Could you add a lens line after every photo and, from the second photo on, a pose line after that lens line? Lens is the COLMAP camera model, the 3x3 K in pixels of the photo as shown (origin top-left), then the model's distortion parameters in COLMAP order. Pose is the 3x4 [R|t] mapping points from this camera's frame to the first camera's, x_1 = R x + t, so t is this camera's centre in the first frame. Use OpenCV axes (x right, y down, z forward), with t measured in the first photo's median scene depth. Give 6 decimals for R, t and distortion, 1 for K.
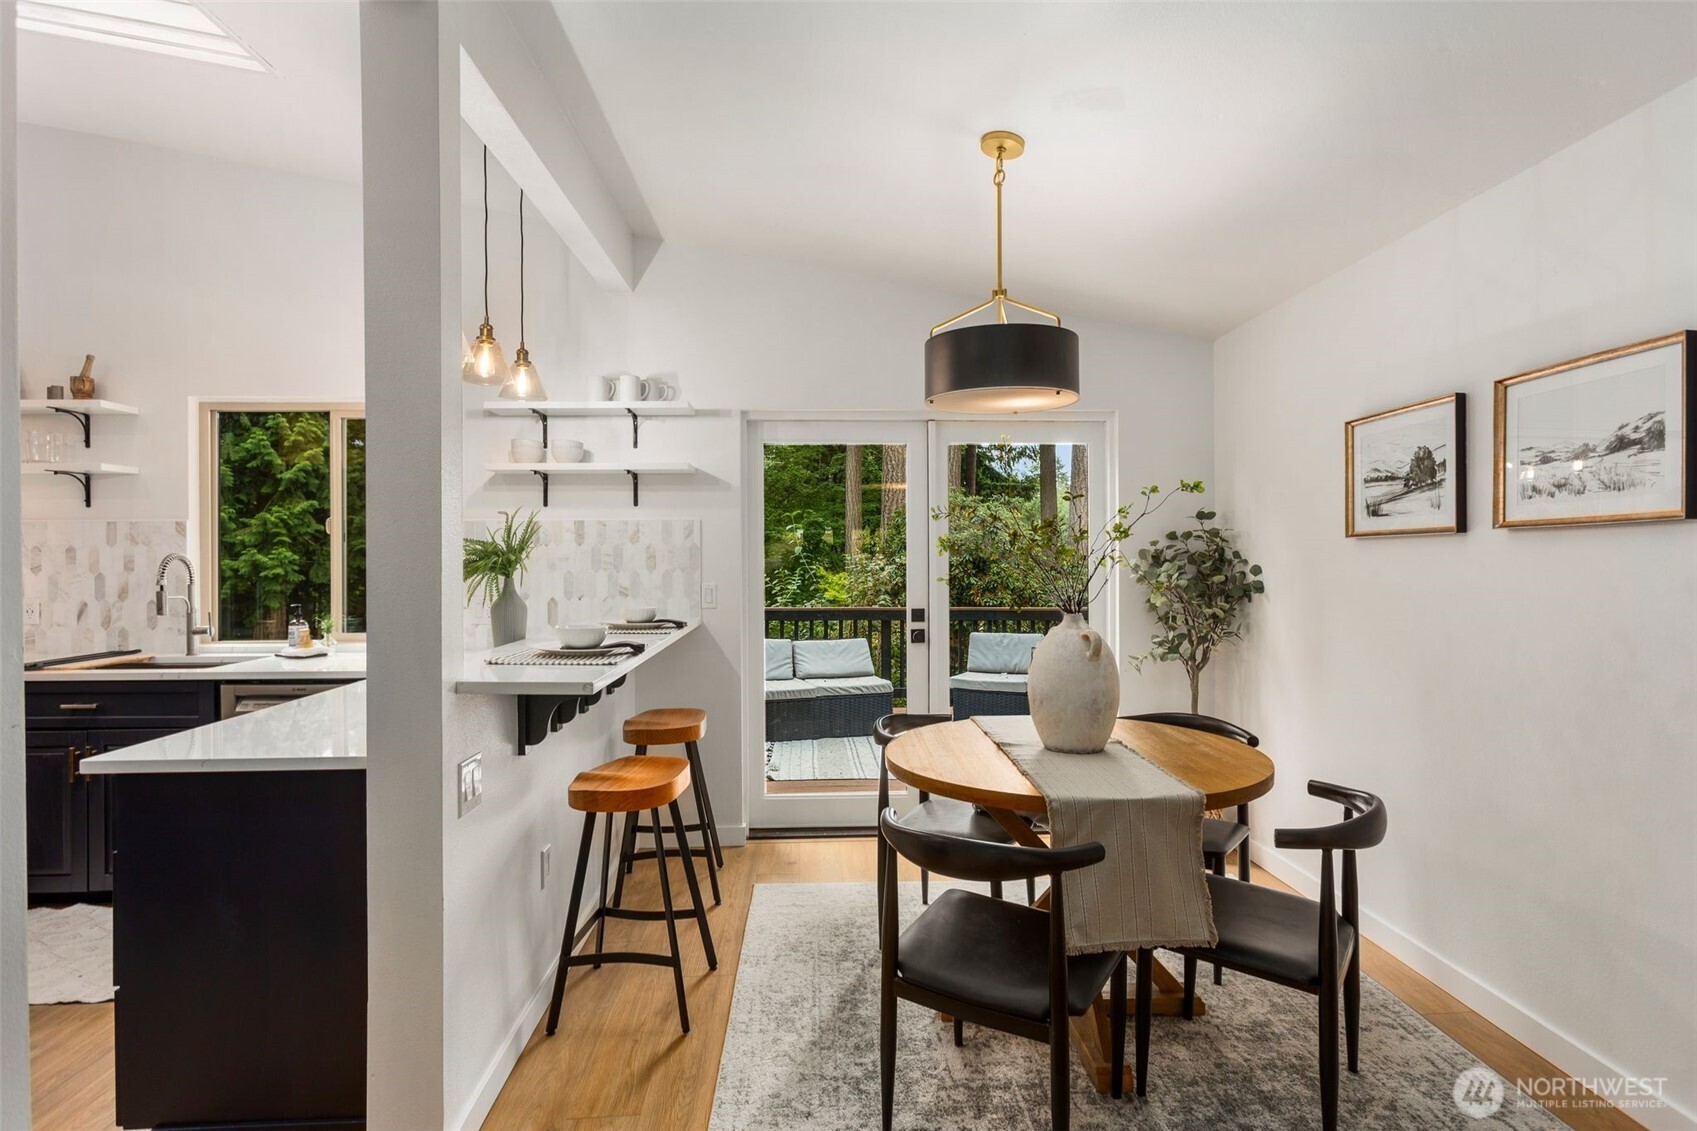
lens RADIAL K [[855.0, 0, 848.5], [0, 855.0, 565.5], [0, 0, 1]] dist [0.002549, 0.000555]
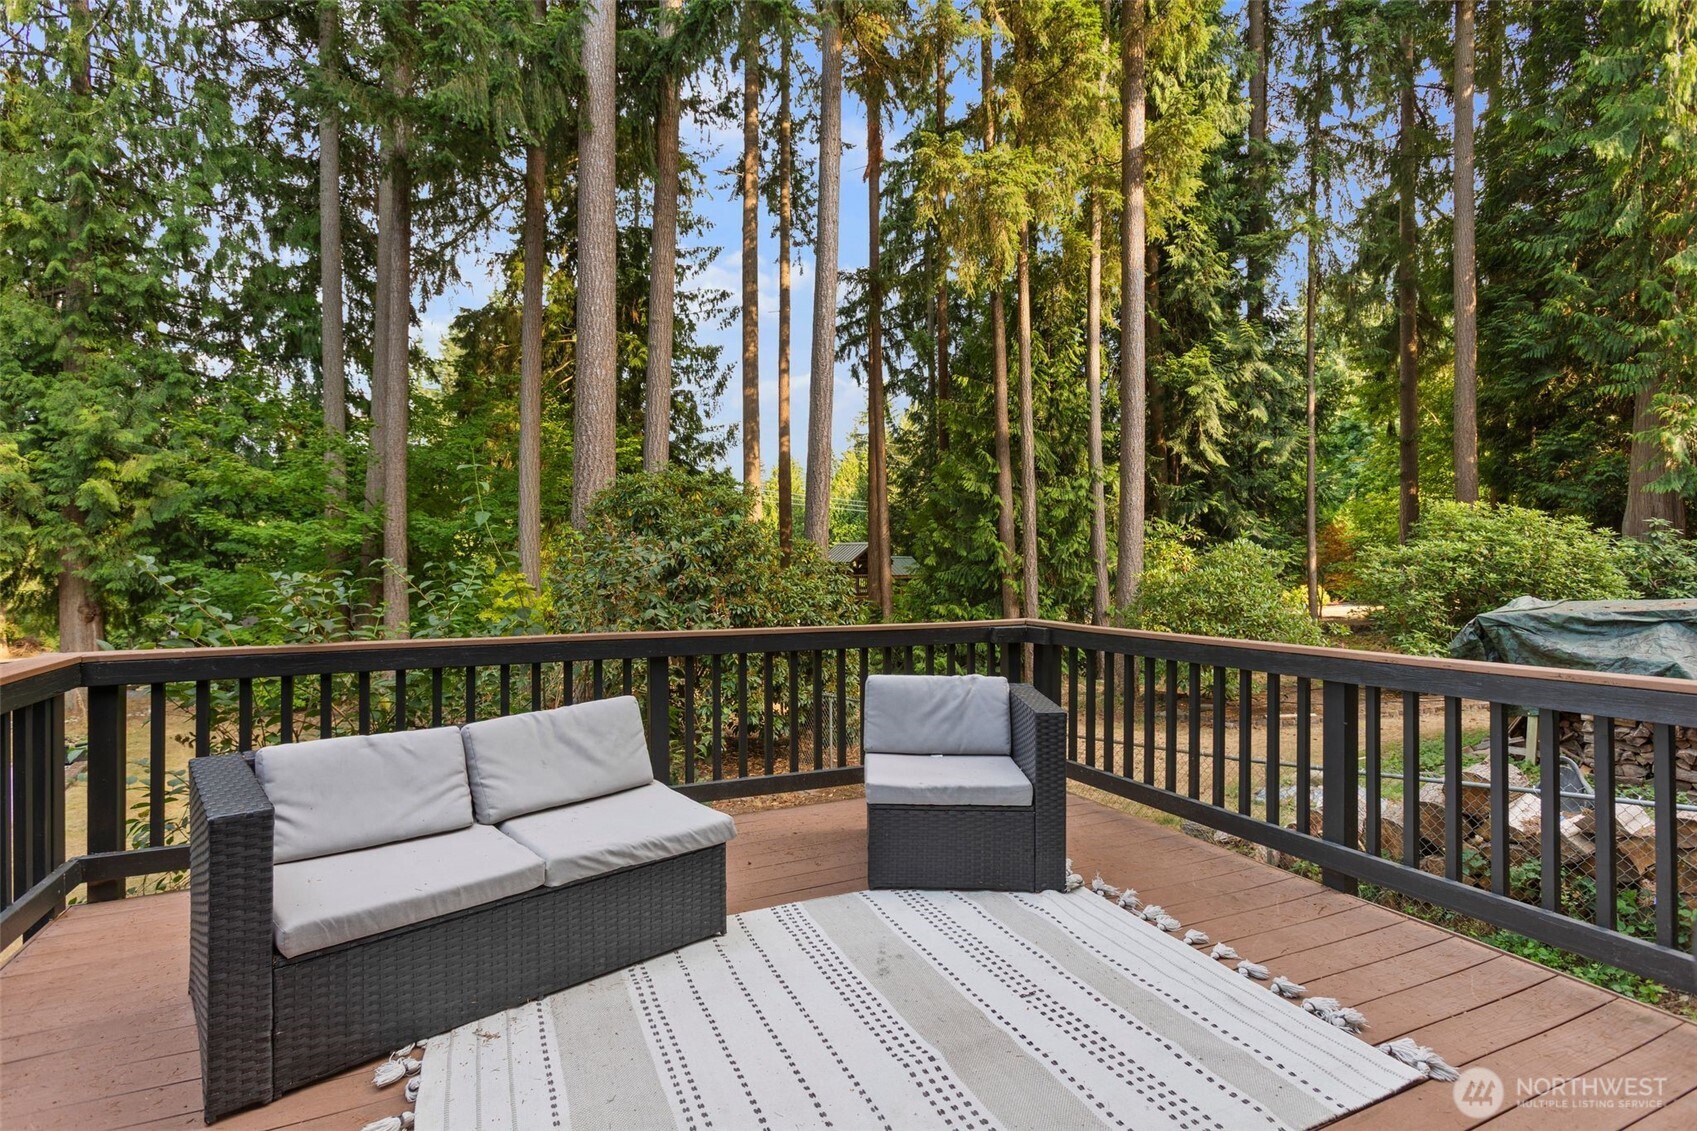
lens RADIAL K [[807.9, 0, 867.4], [0, 807.9, 565.9], [0, 0, 1]] dist [-0.015174, 0.000715]
pose [[0.920587, -0.000834, 0.390536, -0.060587], [0.001313, 0.999999, -0.000959, 0.017449], [-0.390535, 0.001395, 0.920587, 0.920465]]
